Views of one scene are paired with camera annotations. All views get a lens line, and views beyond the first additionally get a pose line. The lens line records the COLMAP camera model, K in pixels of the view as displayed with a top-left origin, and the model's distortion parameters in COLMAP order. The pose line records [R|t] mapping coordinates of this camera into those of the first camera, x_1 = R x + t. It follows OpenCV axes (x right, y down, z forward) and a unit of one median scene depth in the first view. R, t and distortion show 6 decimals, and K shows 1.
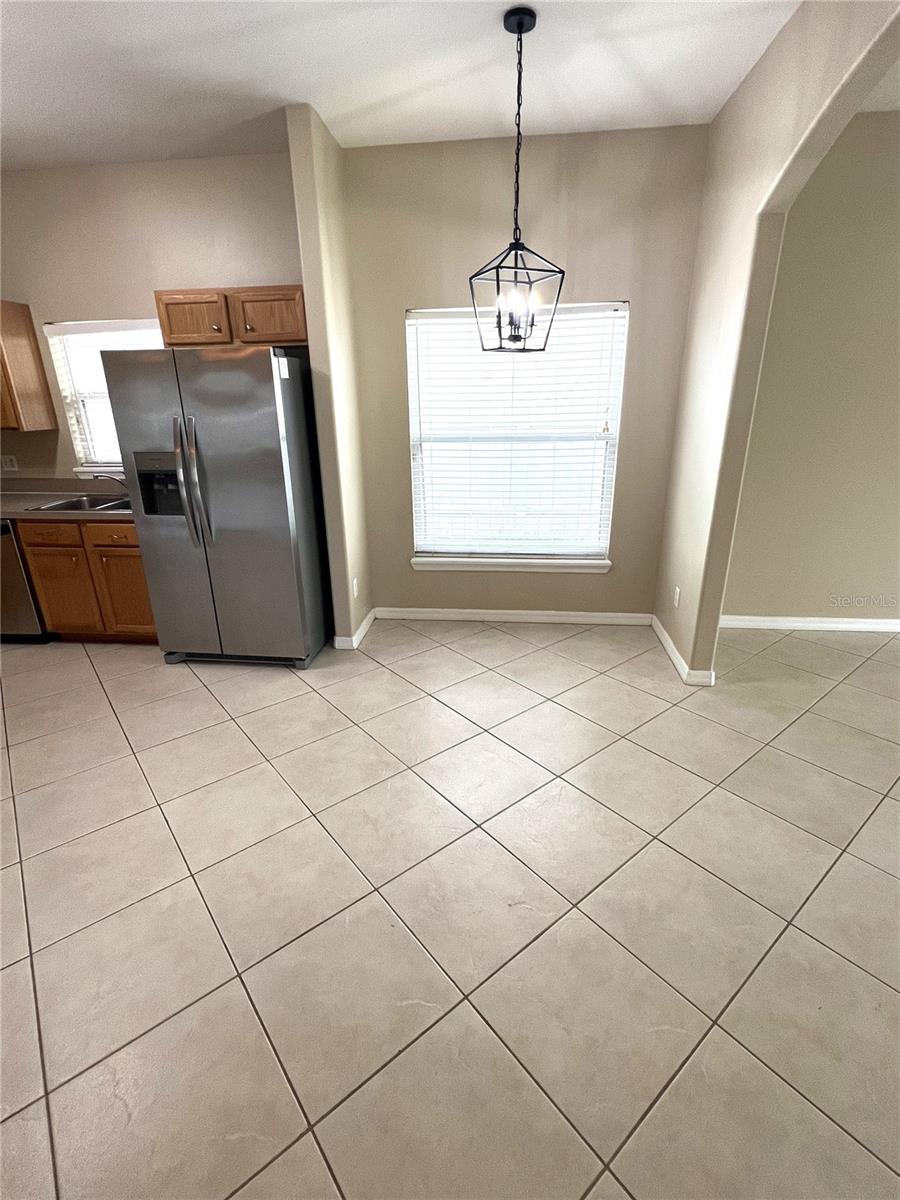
lens RADIAL K [[561.1, 0, 444.6], [0, 561.1, 600.3], [0, 0, 1]] dist [-0.000960, -0.000758]
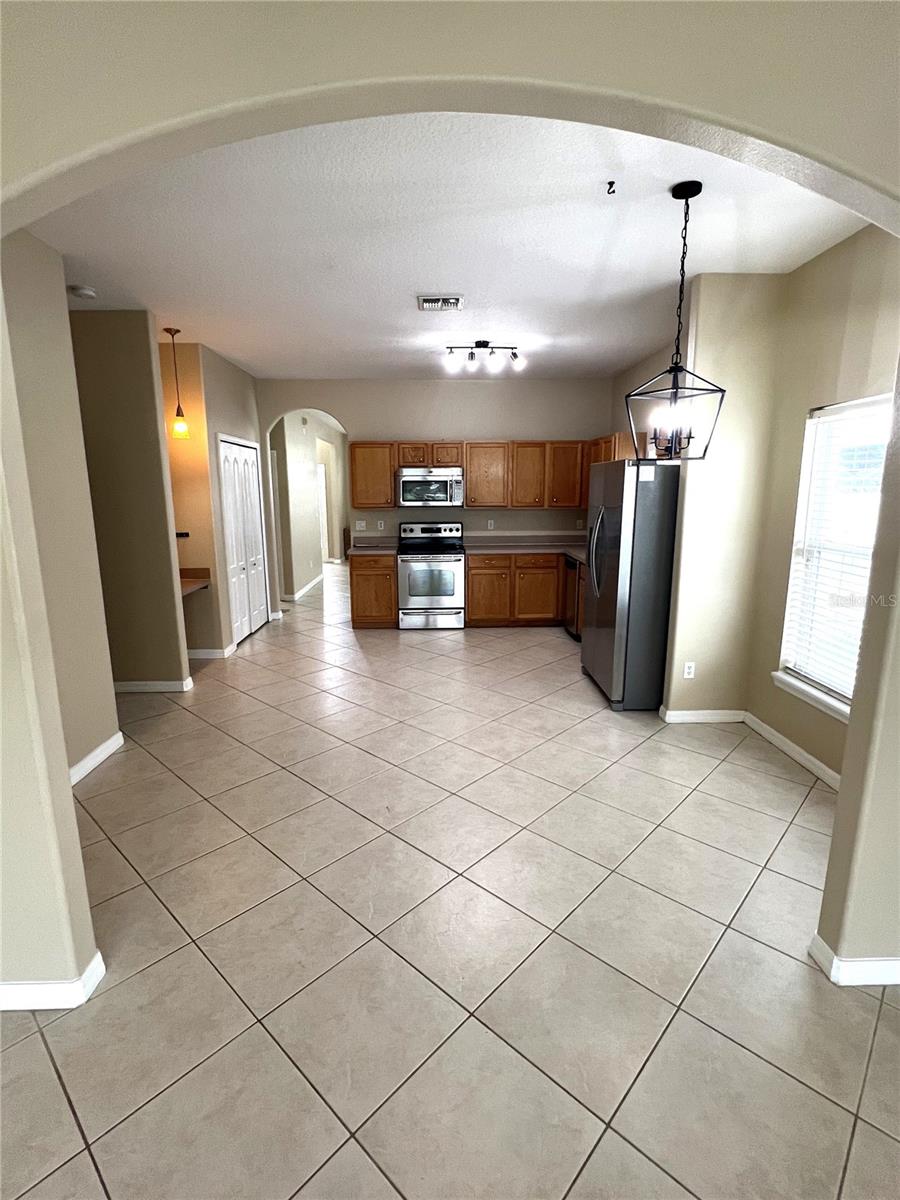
lens RADIAL K [[561.1, 0, 444.6], [0, 561.1, 600.3], [0, 0, 1]] dist [-0.000960, -0.000758]
pose [[0.152204, 0.208772, -0.966048, 0.825148], [-0.343121, 0.927804, 0.146447, -0.152349], [0.926877, 0.309182, 0.212850, 0.337389]]
